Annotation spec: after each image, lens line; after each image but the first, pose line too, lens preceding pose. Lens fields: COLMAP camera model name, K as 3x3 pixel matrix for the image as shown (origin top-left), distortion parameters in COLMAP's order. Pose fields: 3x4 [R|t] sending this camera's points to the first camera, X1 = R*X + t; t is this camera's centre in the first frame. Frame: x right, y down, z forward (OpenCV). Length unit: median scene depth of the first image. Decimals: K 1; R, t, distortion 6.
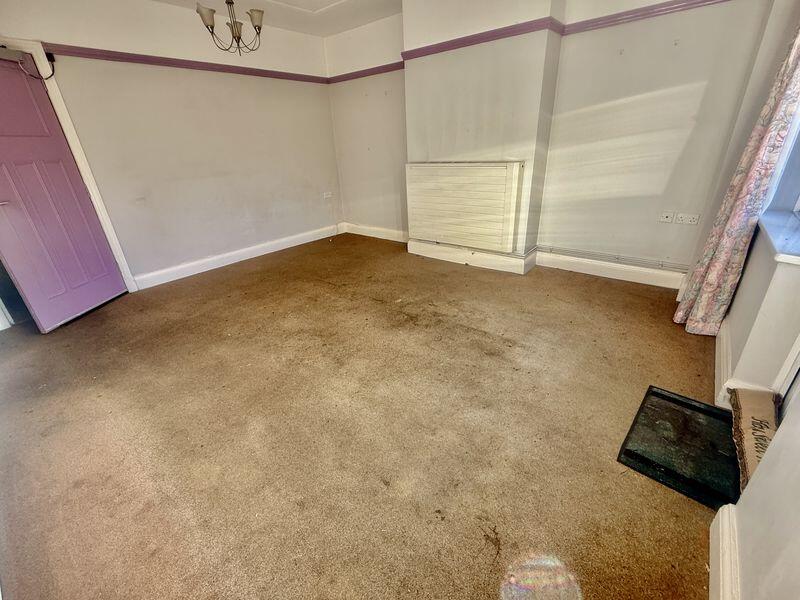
lens RADIAL K [[347.0, 0, 402.5], [0, 347.0, 299.6], [0, 0, 1]] dist [0.000068, 0.000598]
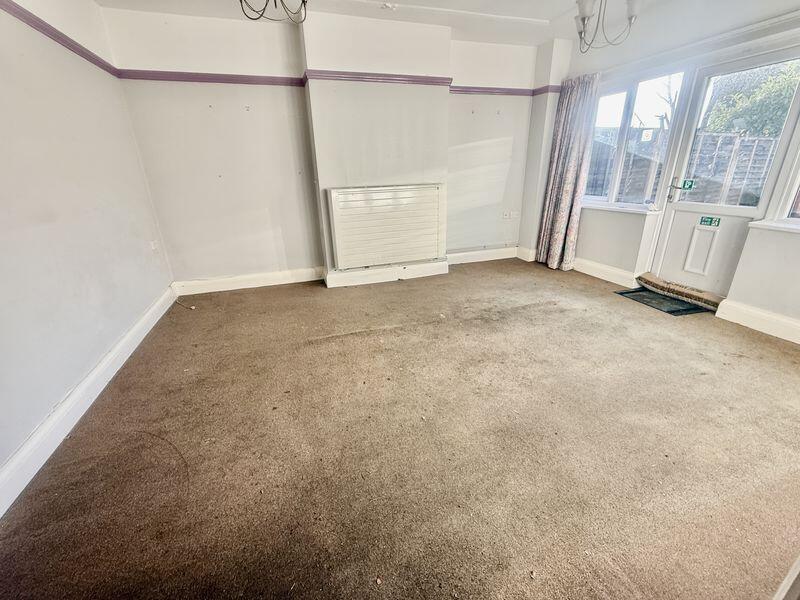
lens RADIAL K [[347.0, 0, 401.9], [0, 347.0, 299.1], [0, 0, 1]] dist [0.000068, 0.000598]
pose [[0.534833, -0.269702, 0.800759, -0.990365], [0.350397, 0.933156, 0.080262, -0.187227], [-0.768880, 0.237657, 0.593585, 0.549570]]
